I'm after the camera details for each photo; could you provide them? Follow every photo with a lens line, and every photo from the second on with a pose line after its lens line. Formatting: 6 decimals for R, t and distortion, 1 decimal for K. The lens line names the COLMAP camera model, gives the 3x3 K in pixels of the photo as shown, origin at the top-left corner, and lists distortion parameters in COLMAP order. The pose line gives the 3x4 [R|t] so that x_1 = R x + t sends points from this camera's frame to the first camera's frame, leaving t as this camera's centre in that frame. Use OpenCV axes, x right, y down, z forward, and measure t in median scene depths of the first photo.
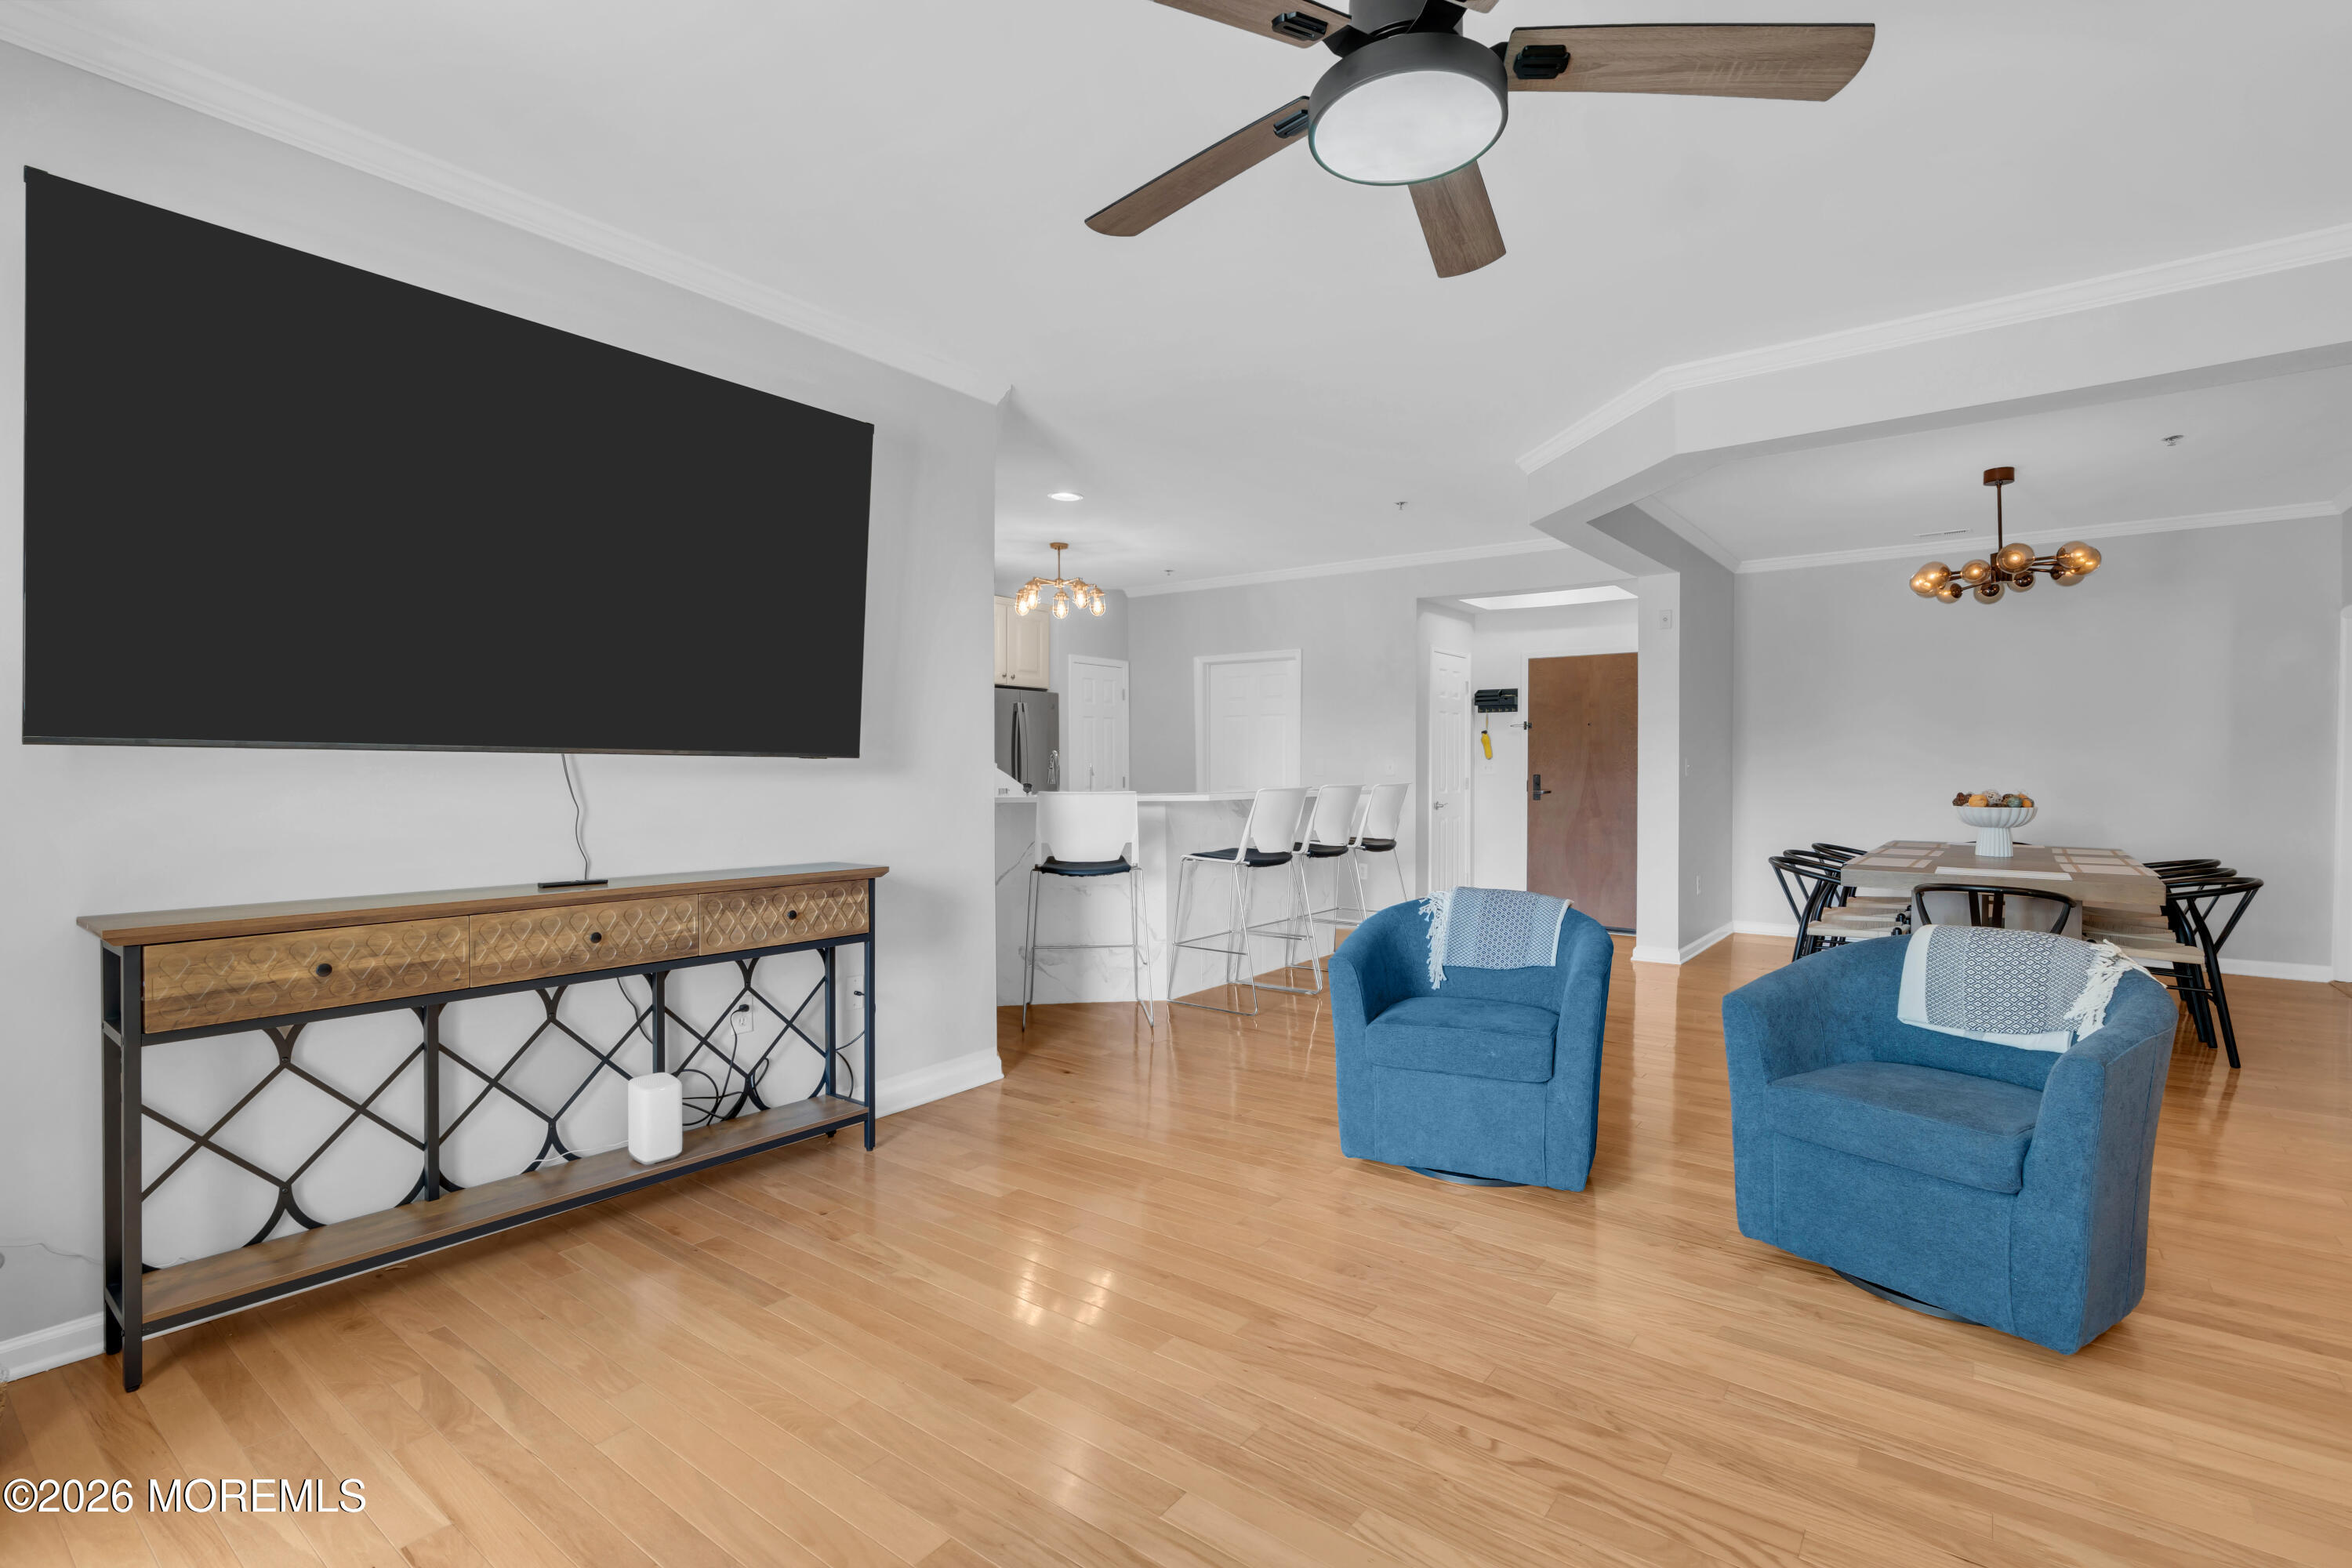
lens RADIAL K [[1108.0, 0, 1187.1], [0, 1108.0, 781.3], [0, 0, 1]] dist [-0.006105, 0.002667]
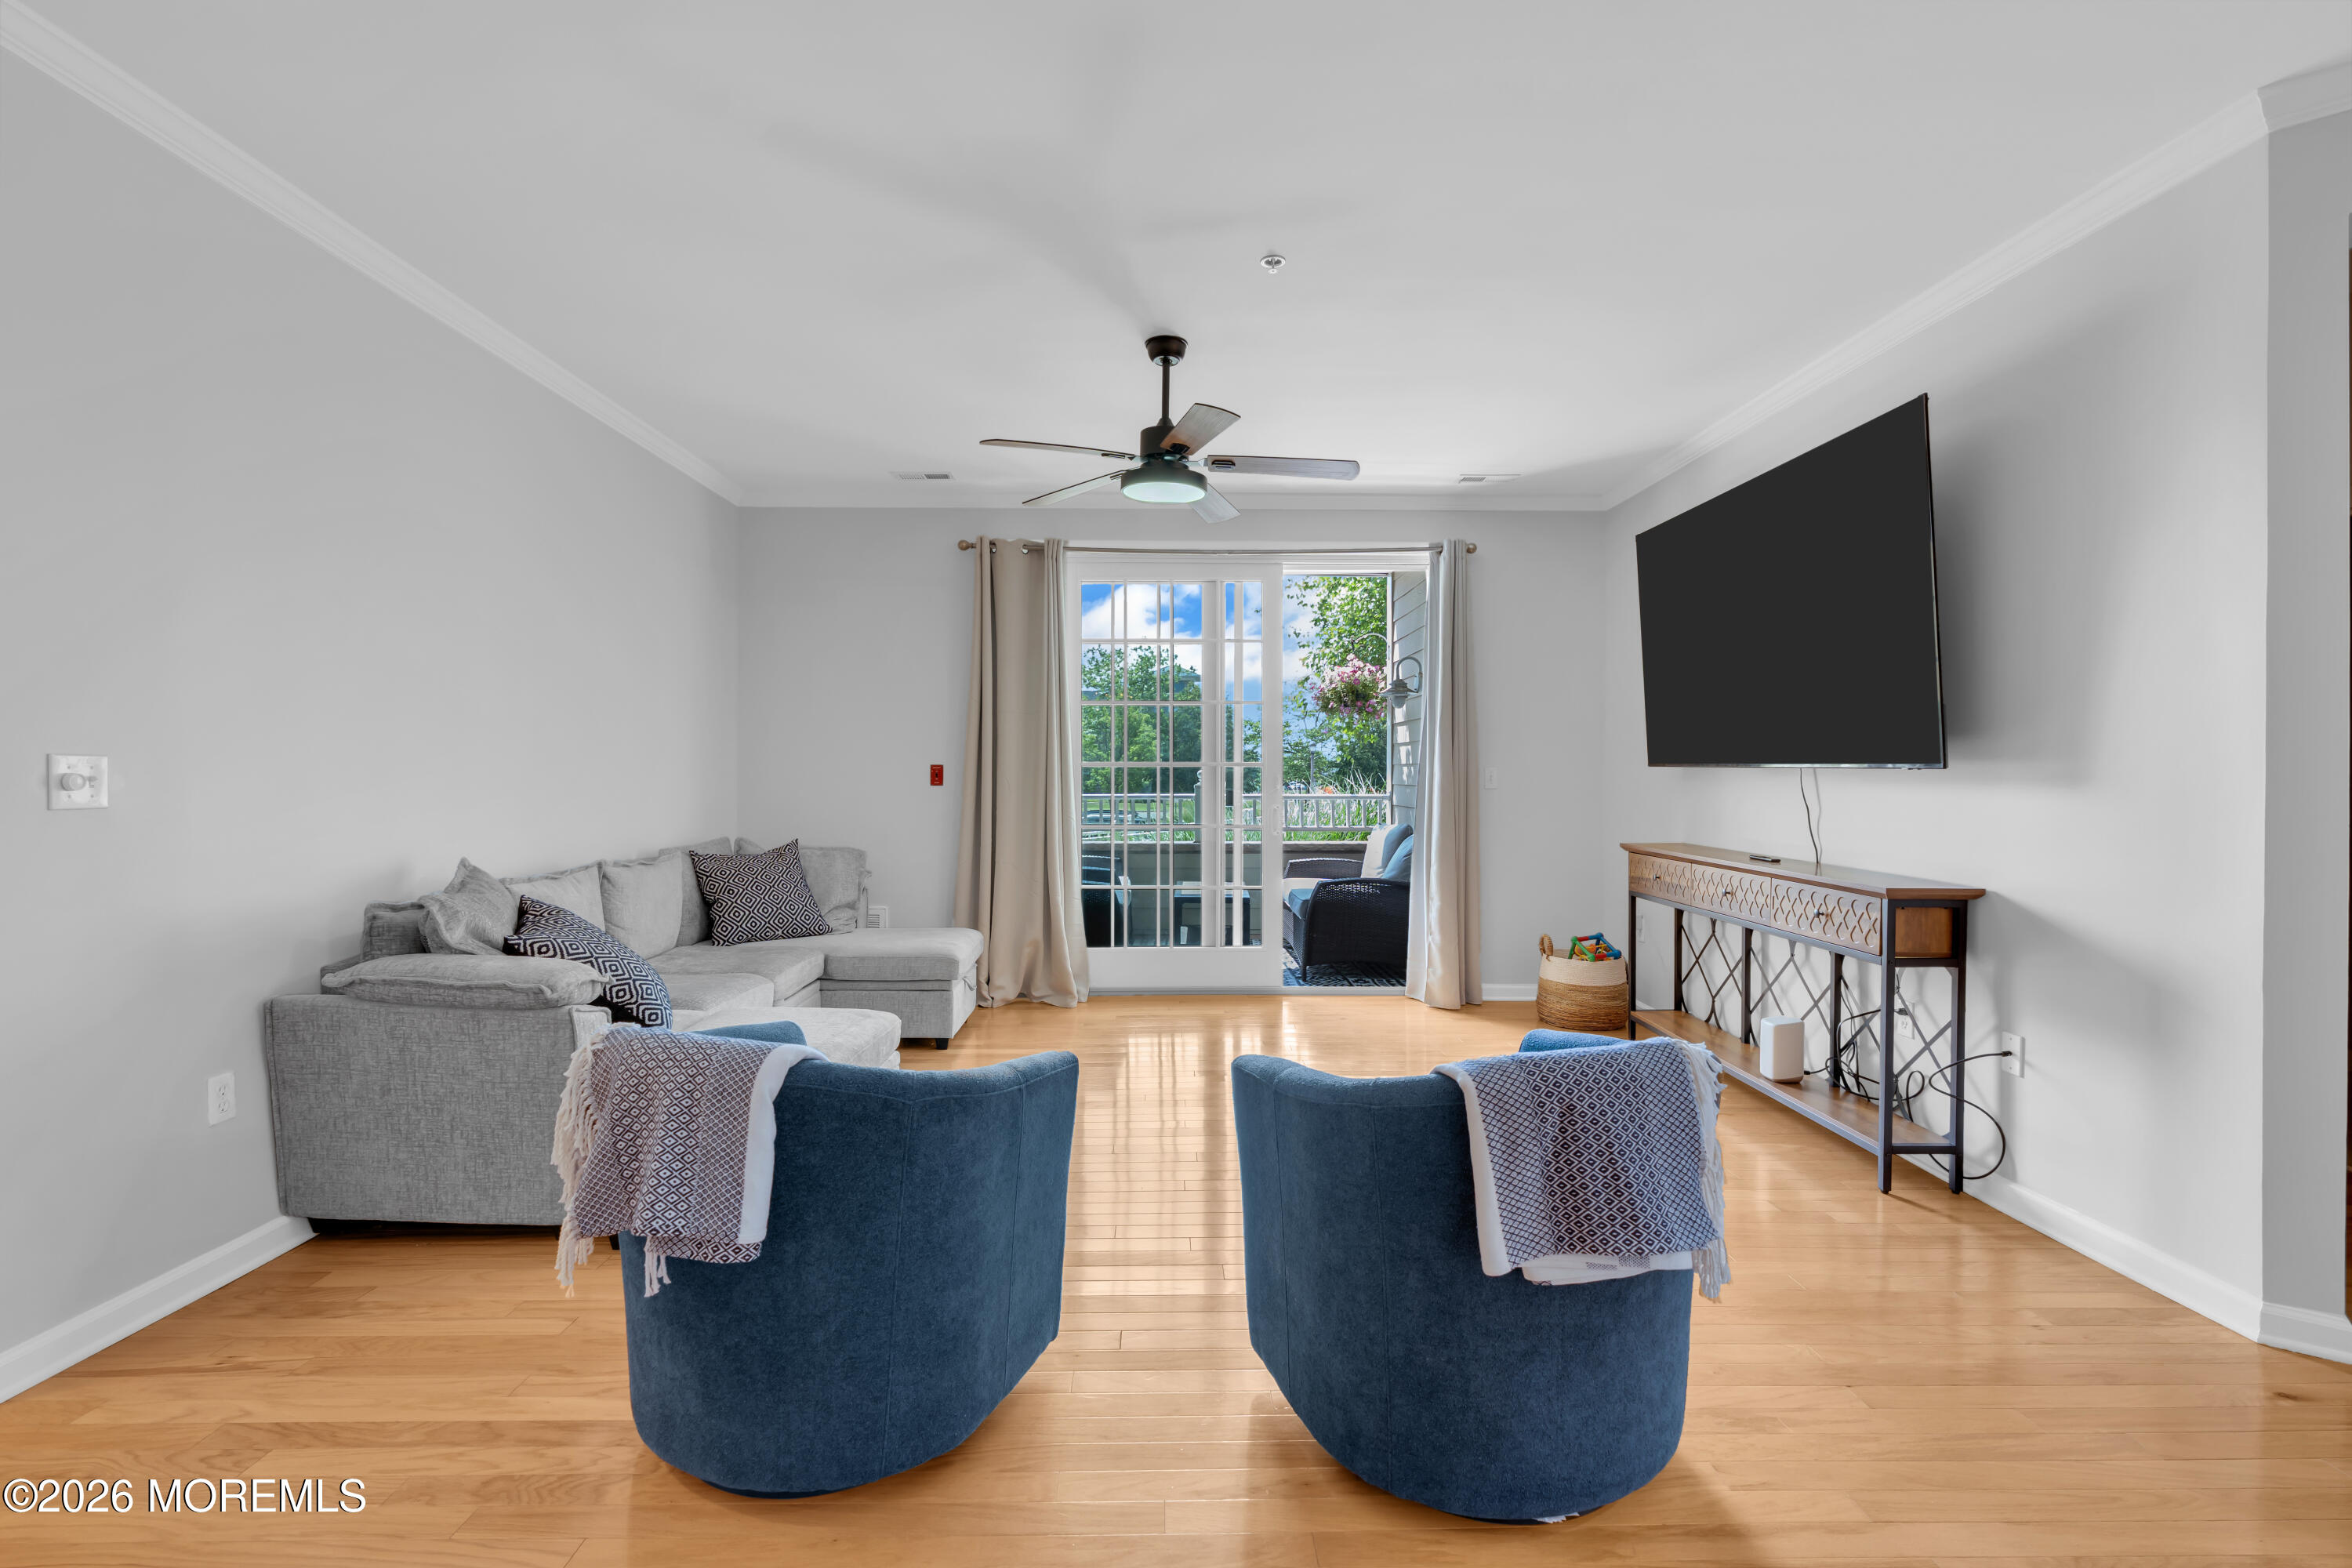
lens RADIAL K [[1052.7, 0, 1184.9], [0, 1052.7, 779.7], [0, 0, 1]] dist [-0.010192, 0.004741]
pose [[-0.789354, 0.002113, -0.613935, 0.493189], [-0.011019, 0.999784, 0.017609, -0.014461], [0.613840, 0.020665, -0.789160, 0.917203]]
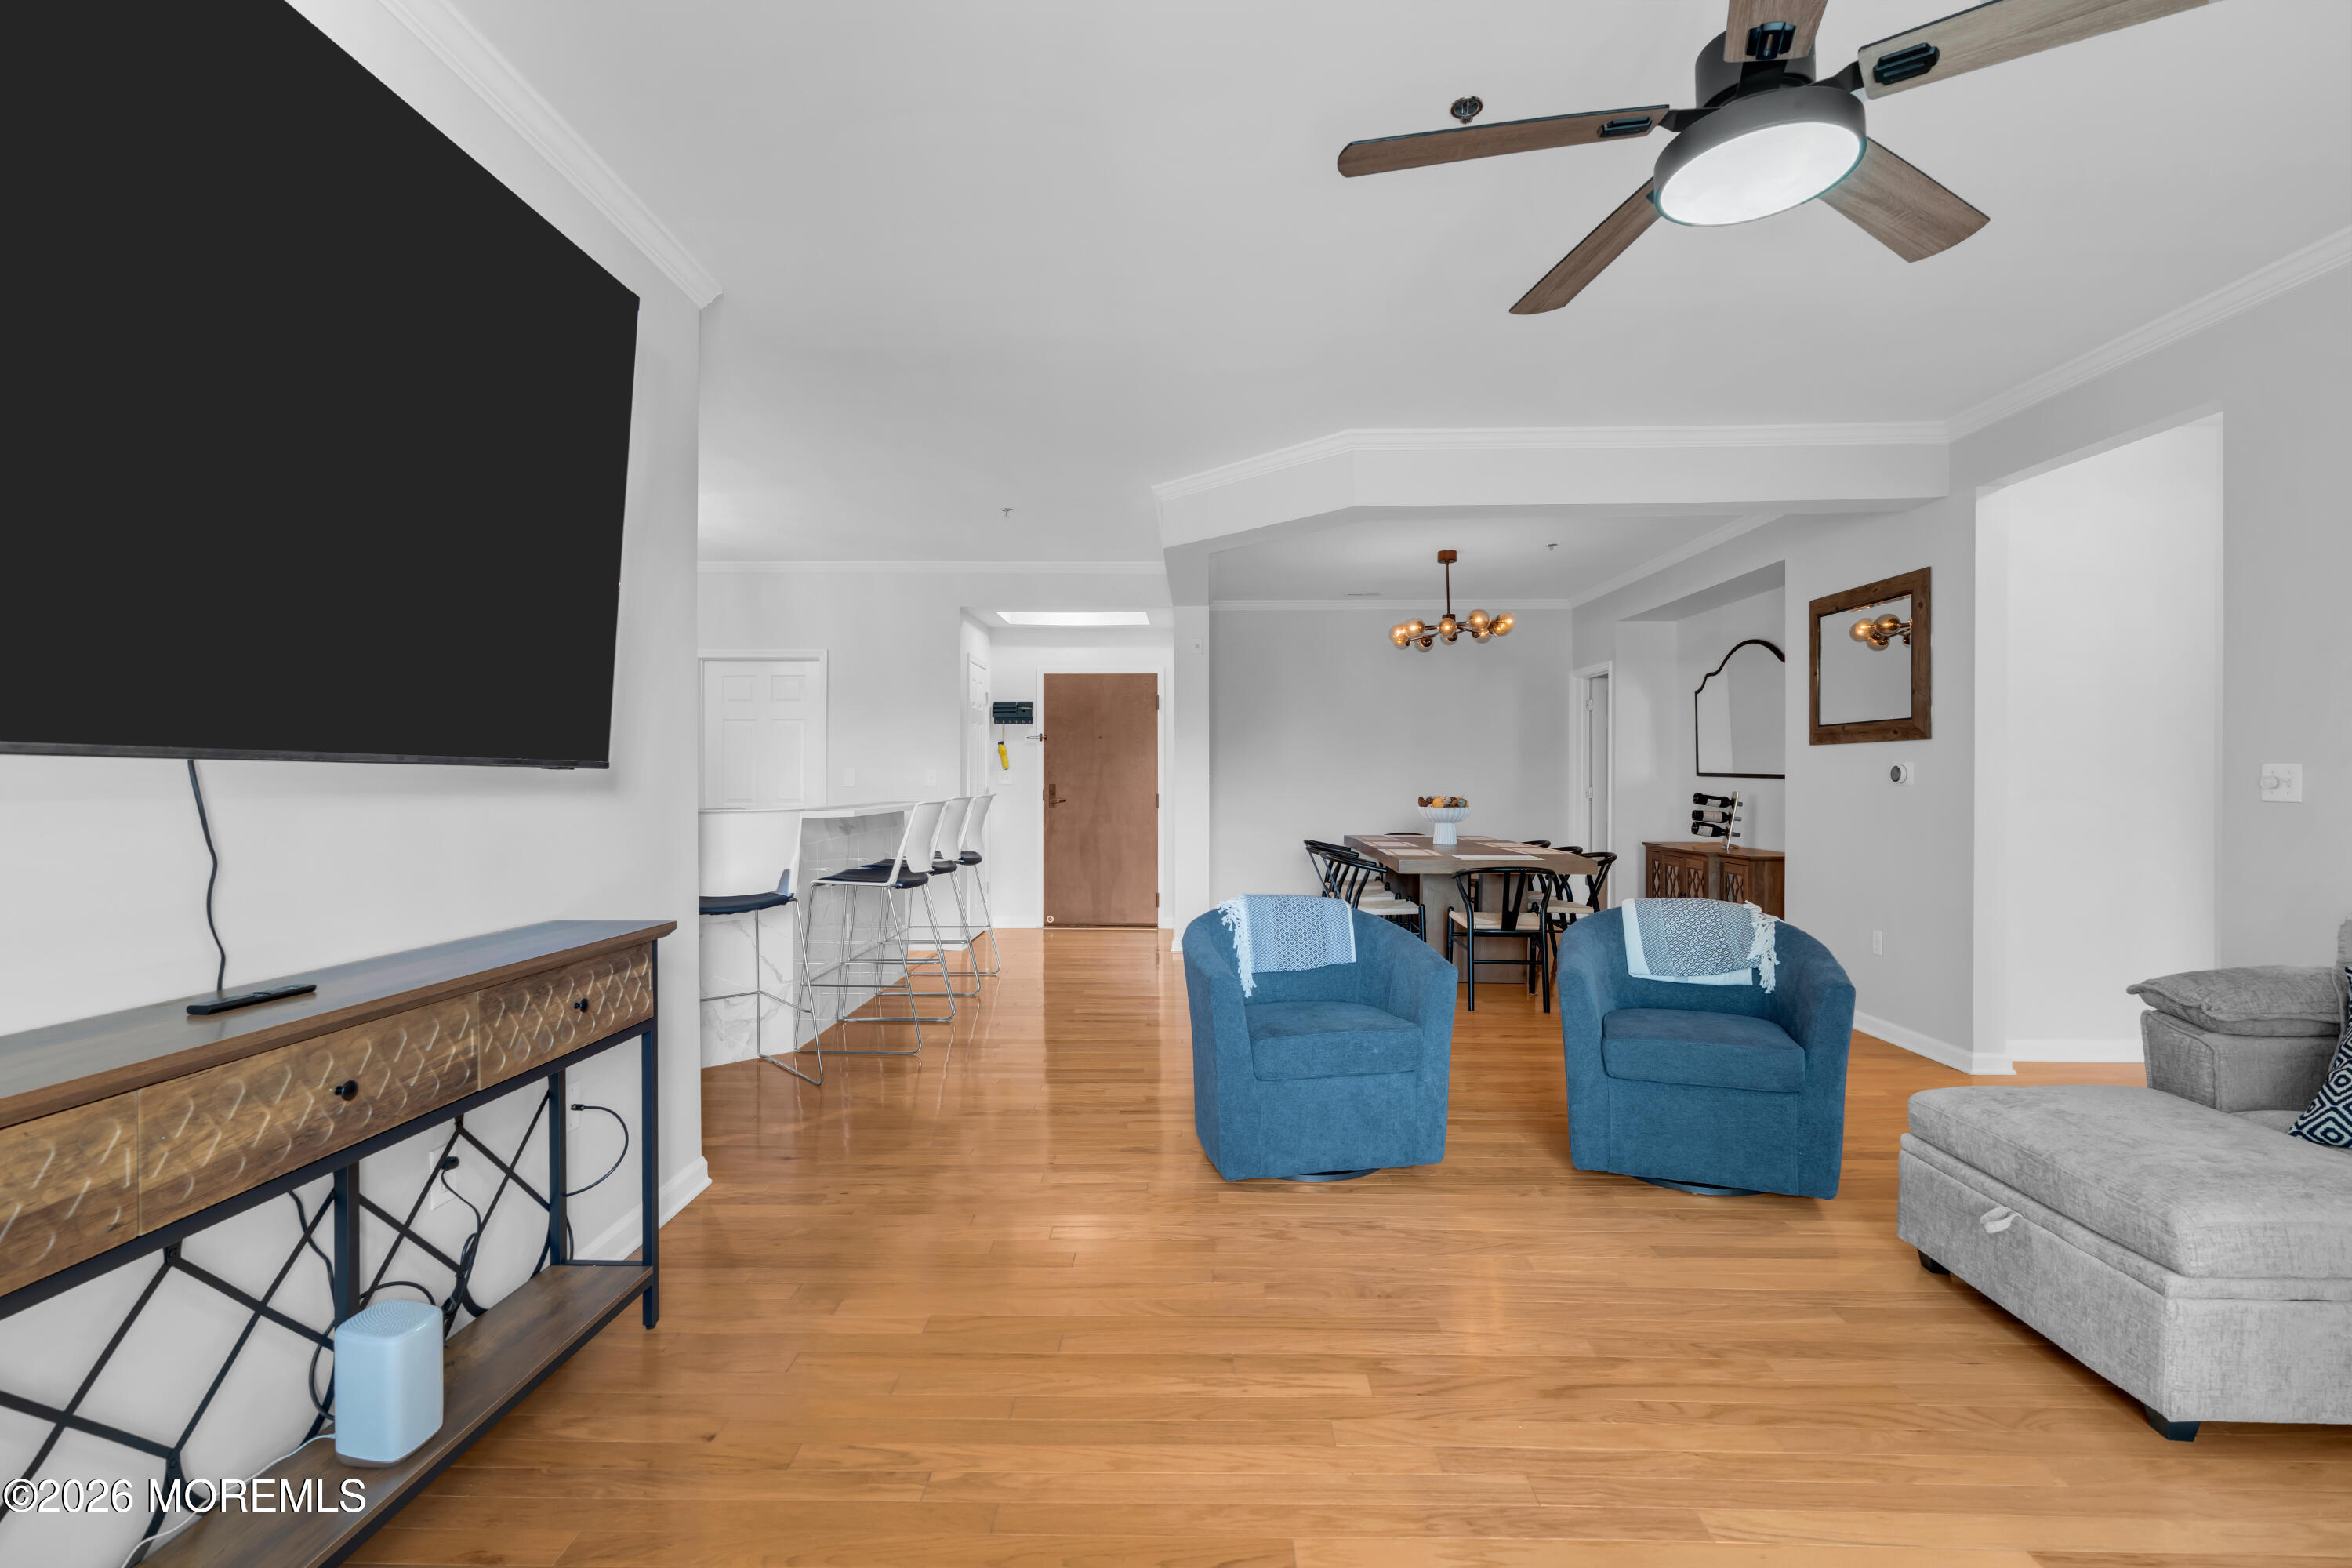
lens RADIAL K [[1052.7, 0, 1194.1], [0, 1052.7, 782.7], [0, 0, 1]] dist [-0.010192, 0.004741]
pose [[0.806385, -0.005504, 0.591365, -0.277725], [0.009146, 0.999953, -0.003164, -0.004774], [-0.591320, 0.007960, 0.806398, 0.176815]]
